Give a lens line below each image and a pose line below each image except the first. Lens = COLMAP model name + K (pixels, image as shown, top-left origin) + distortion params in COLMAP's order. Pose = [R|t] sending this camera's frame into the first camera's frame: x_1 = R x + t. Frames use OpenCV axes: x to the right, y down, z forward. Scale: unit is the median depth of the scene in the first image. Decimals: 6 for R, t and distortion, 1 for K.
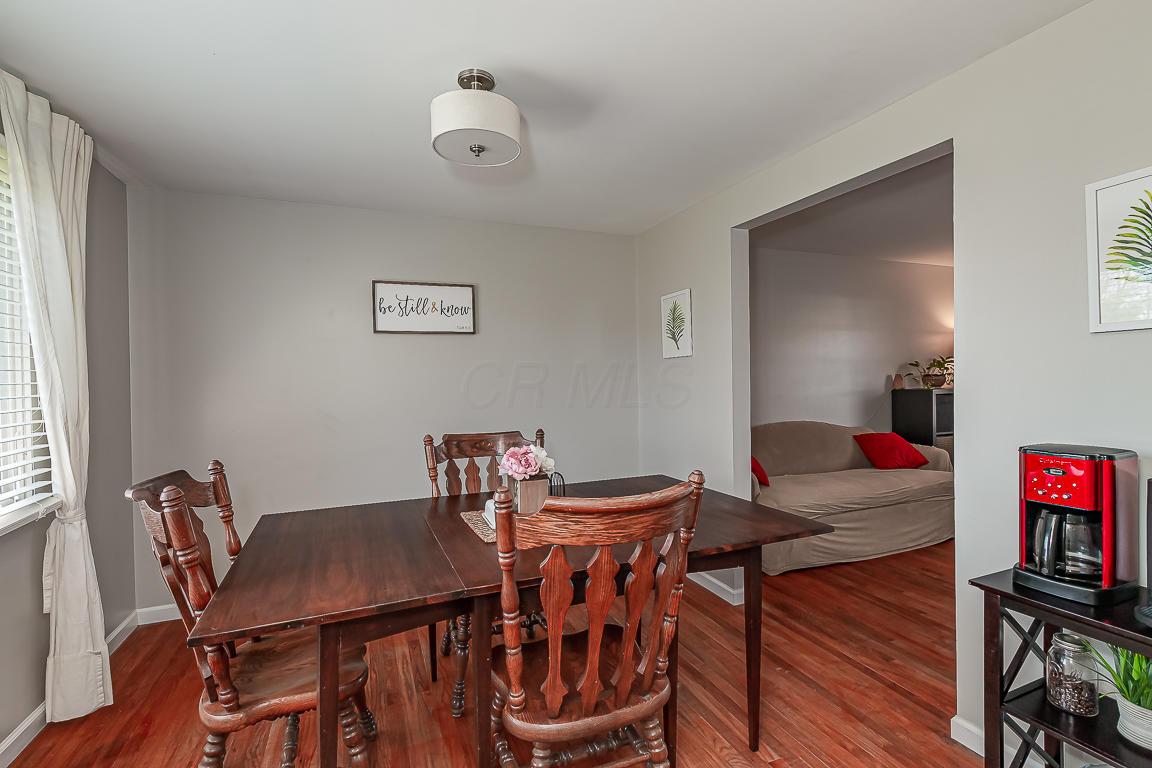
lens RADIAL K [[542.1, 0, 581.6], [0, 542.1, 381.7], [0, 0, 1]] dist [-0.001405, -0.000728]
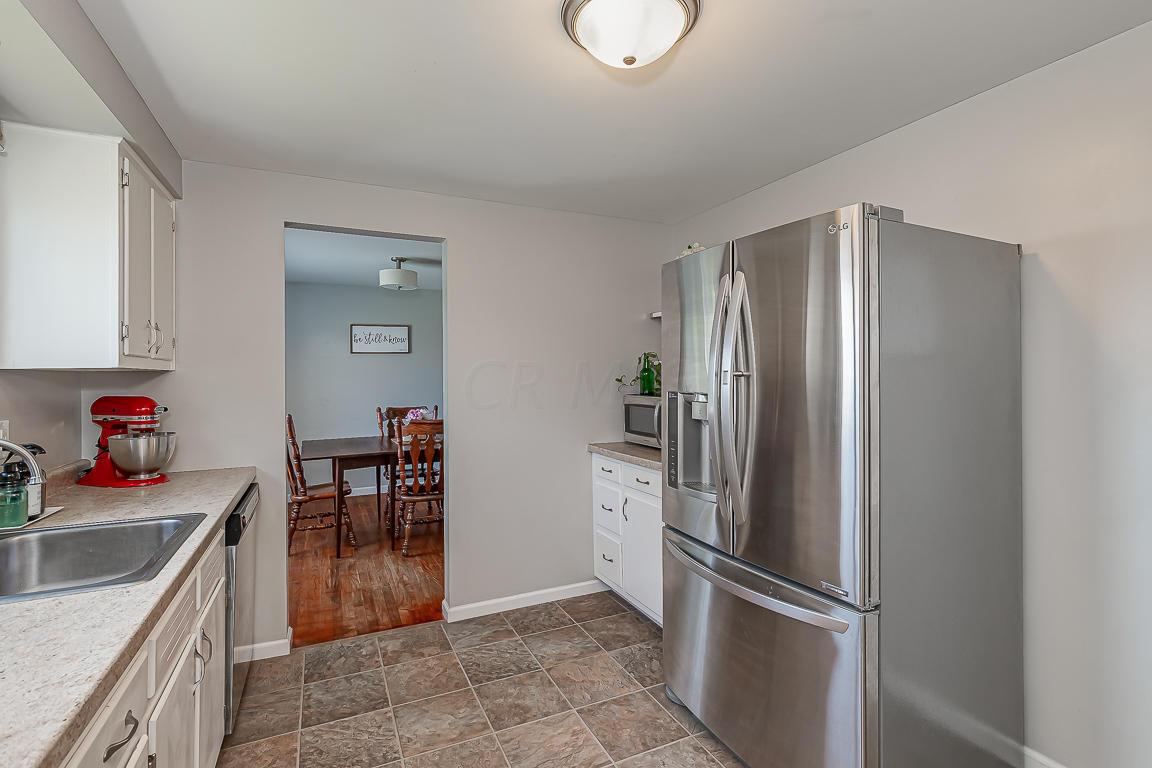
lens RADIAL K [[542.1, 0, 578.5], [0, 542.1, 372.2], [0, 0, 1]] dist [-0.001405, -0.000728]
pose [[0.998938, 0.005104, 0.045783, 0.373257], [-0.004598, 0.999927, -0.011136, -0.014820], [-0.045837, 0.010914, 0.998889, -1.071739]]
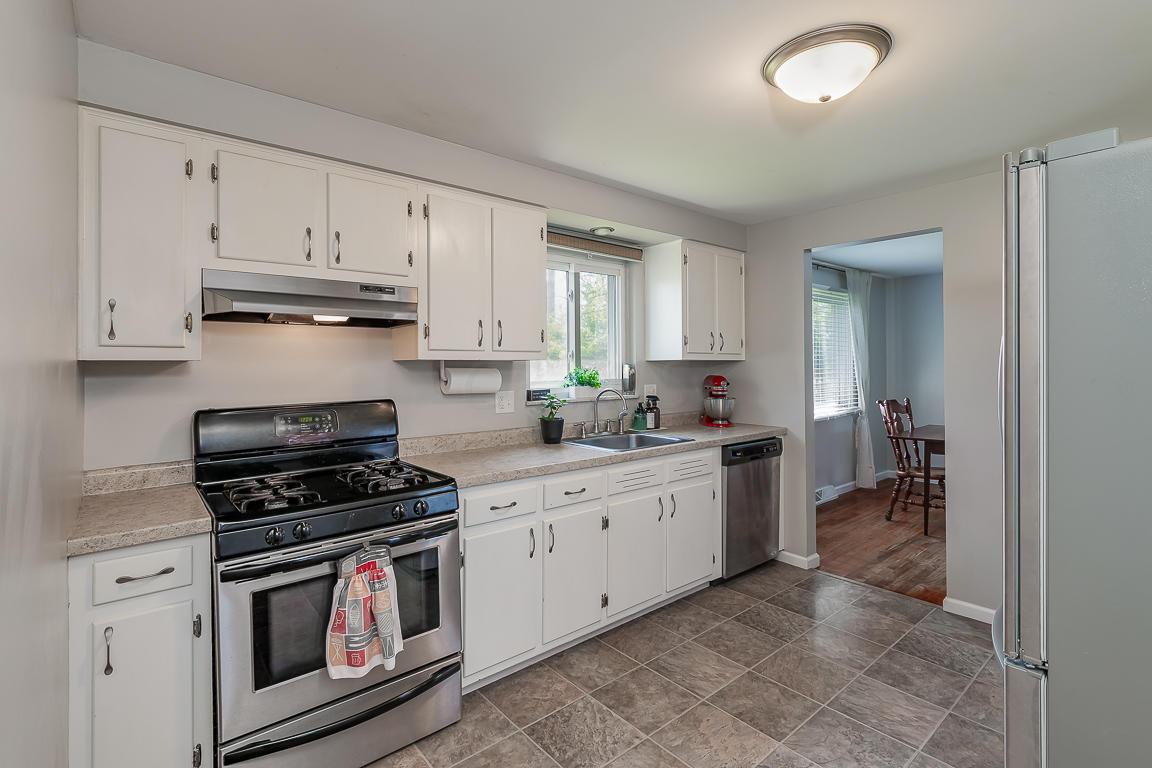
lens RADIAL K [[542.1, 0, 564.5], [0, 542.1, 364.9], [0, 0, 1]] dist [-0.001405, -0.000728]
pose [[0.289562, 0.013115, -0.957070, 1.011750], [-0.007129, 0.999908, 0.011545, -0.026137], [0.957133, 0.003480, 0.289628, -1.016282]]
